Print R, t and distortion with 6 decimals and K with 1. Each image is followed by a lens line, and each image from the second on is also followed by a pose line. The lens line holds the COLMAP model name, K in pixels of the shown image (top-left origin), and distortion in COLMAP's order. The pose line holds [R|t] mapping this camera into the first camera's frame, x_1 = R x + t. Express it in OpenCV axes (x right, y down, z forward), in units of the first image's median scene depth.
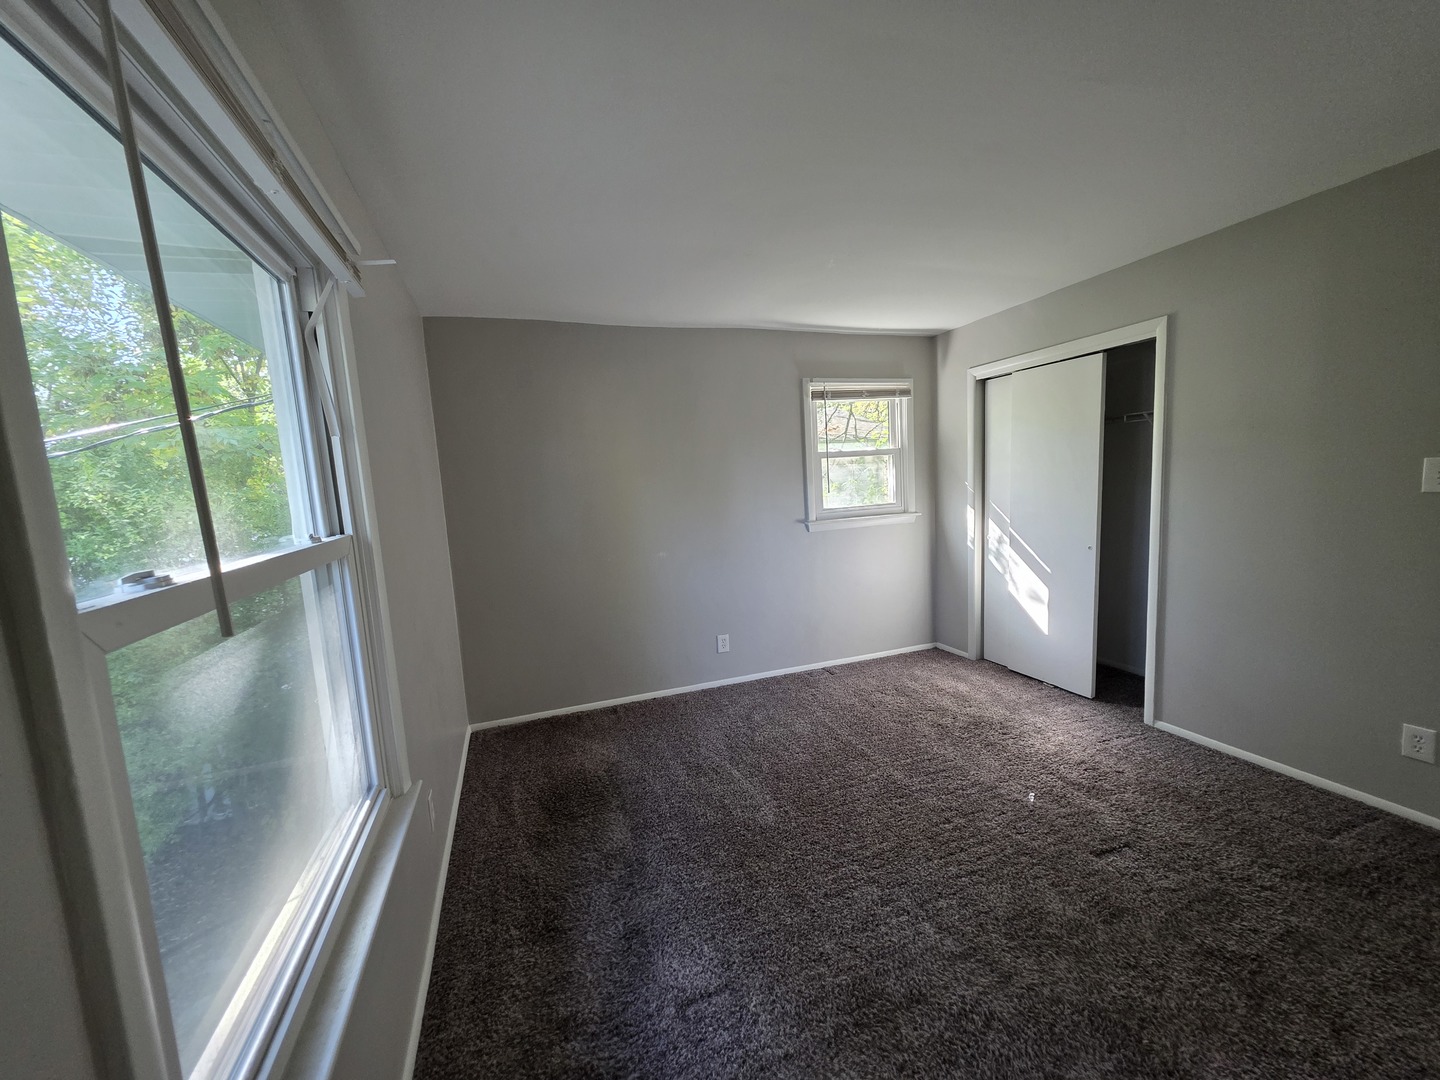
lens RADIAL K [[568.7, 0, 717.4], [0, 568.7, 542.2], [0, 0, 1]] dist [-0.000193, 0.000268]
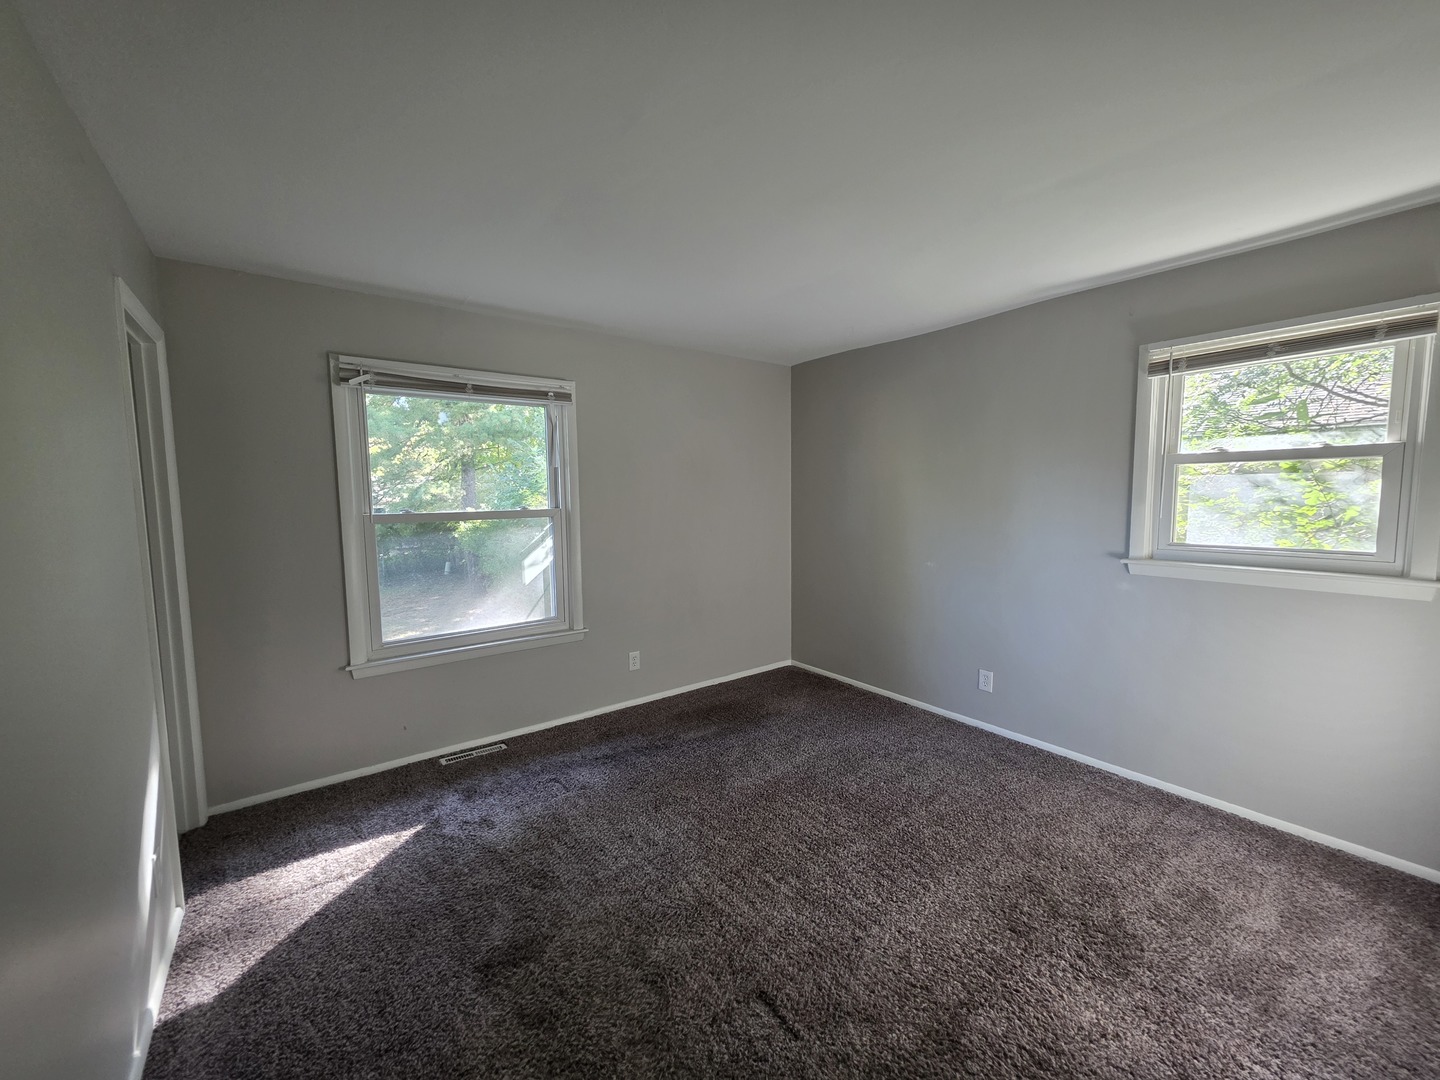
lens RADIAL K [[568.7, 0, 714.8], [0, 568.7, 540.0], [0, 0, 1]] dist [-0.000193, 0.000268]
pose [[0.301826, 0.135049, -0.943749, 0.664066], [-0.109990, 0.988239, 0.106238, -0.076645], [0.946997, 0.071738, 0.313130, 0.329725]]
